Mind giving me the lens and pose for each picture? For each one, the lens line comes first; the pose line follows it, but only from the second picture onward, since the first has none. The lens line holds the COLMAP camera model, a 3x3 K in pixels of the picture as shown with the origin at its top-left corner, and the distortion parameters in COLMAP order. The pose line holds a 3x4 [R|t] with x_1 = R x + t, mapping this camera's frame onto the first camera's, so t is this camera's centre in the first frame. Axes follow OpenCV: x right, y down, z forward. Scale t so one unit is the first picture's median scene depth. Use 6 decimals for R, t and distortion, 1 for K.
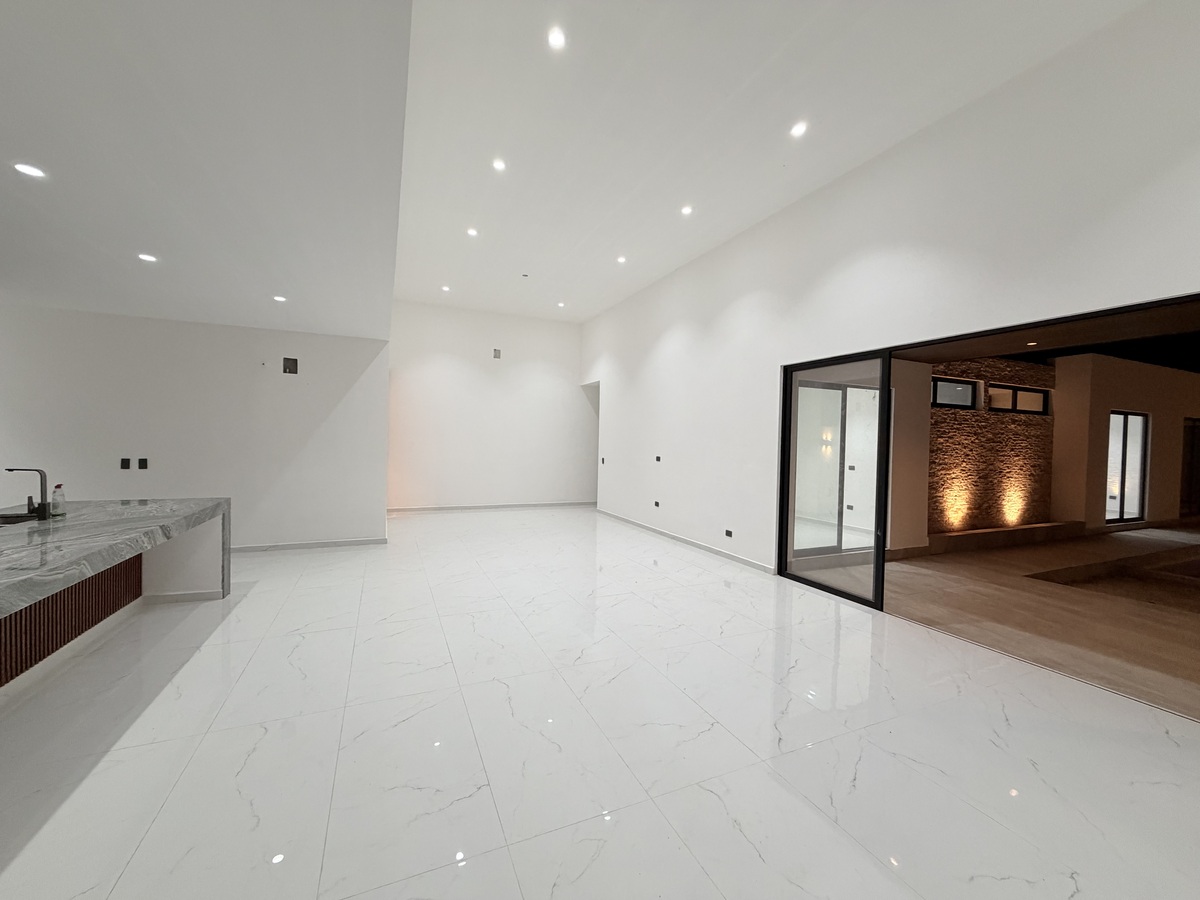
lens RADIAL K [[478.6, 0, 598.5], [0, 478.6, 450.3], [0, 0, 1]] dist [0.000483, -0.000230]
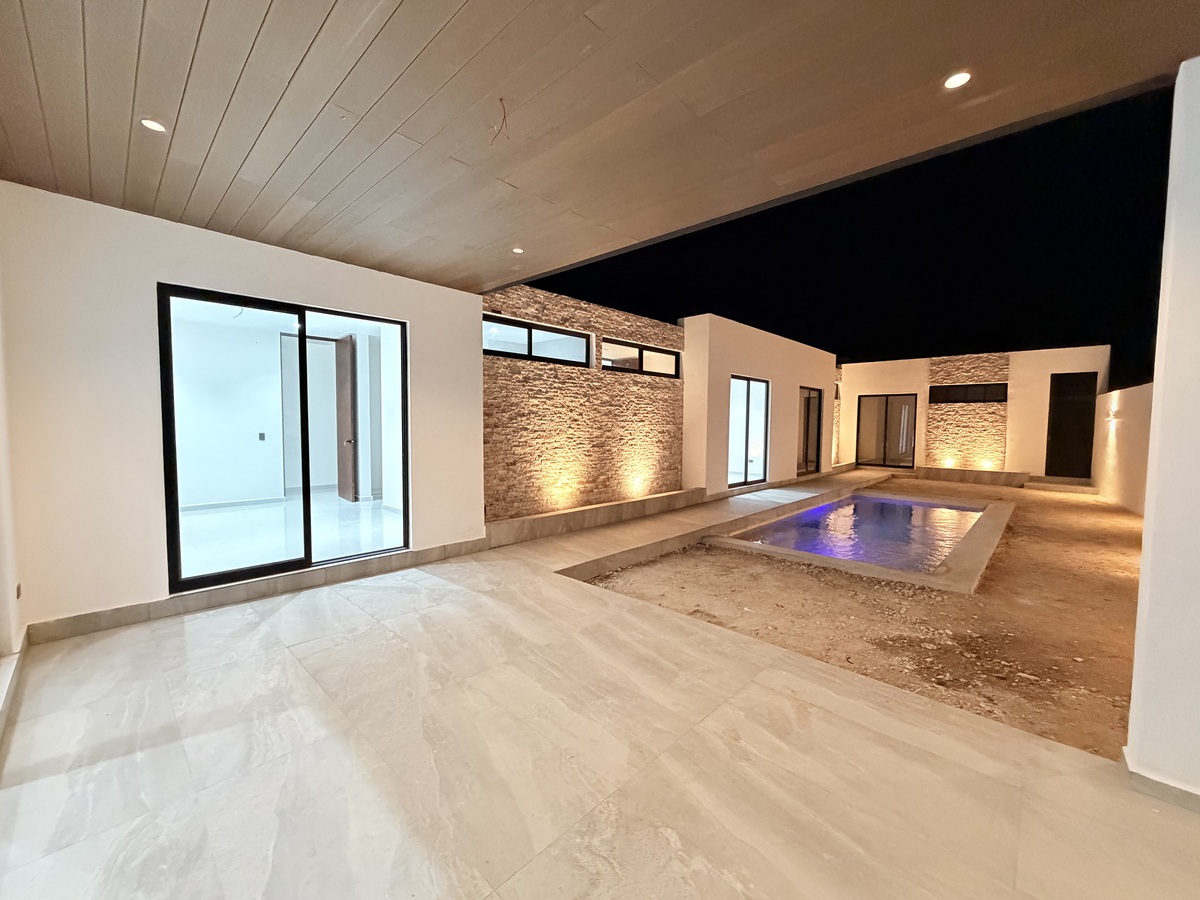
lens RADIAL K [[478.6, 0, 598.5], [0, 478.6, 450.3], [0, 0, 1]] dist [0.000483, -0.000230]
pose [[0.926091, -0.035112, 0.375664, 0.473179], [0.018790, 0.998717, 0.047026, 0.023743], [-0.376833, -0.036492, 0.925562, 0.191418]]
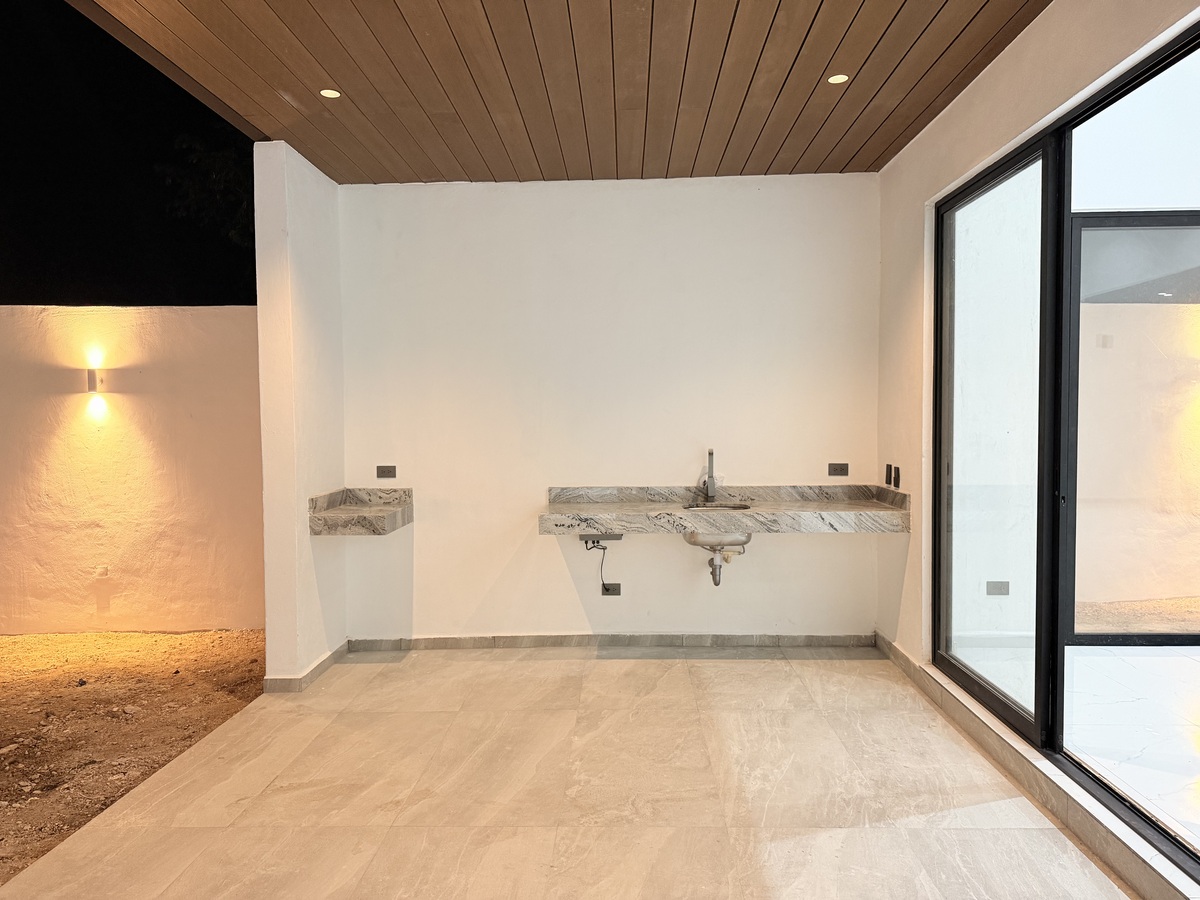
lens RADIAL K [[841.3, 0, 600.0], [0, 841.3, 450.0], [0, 0, 1]] dist [0.002404, 0.000116]
pose [[-0.897372, -0.031450, 0.440153, 0.400883], [-0.002467, 0.997799, 0.066264, 0.017151], [-0.441268, 0.058377, -0.895474, 0.667092]]
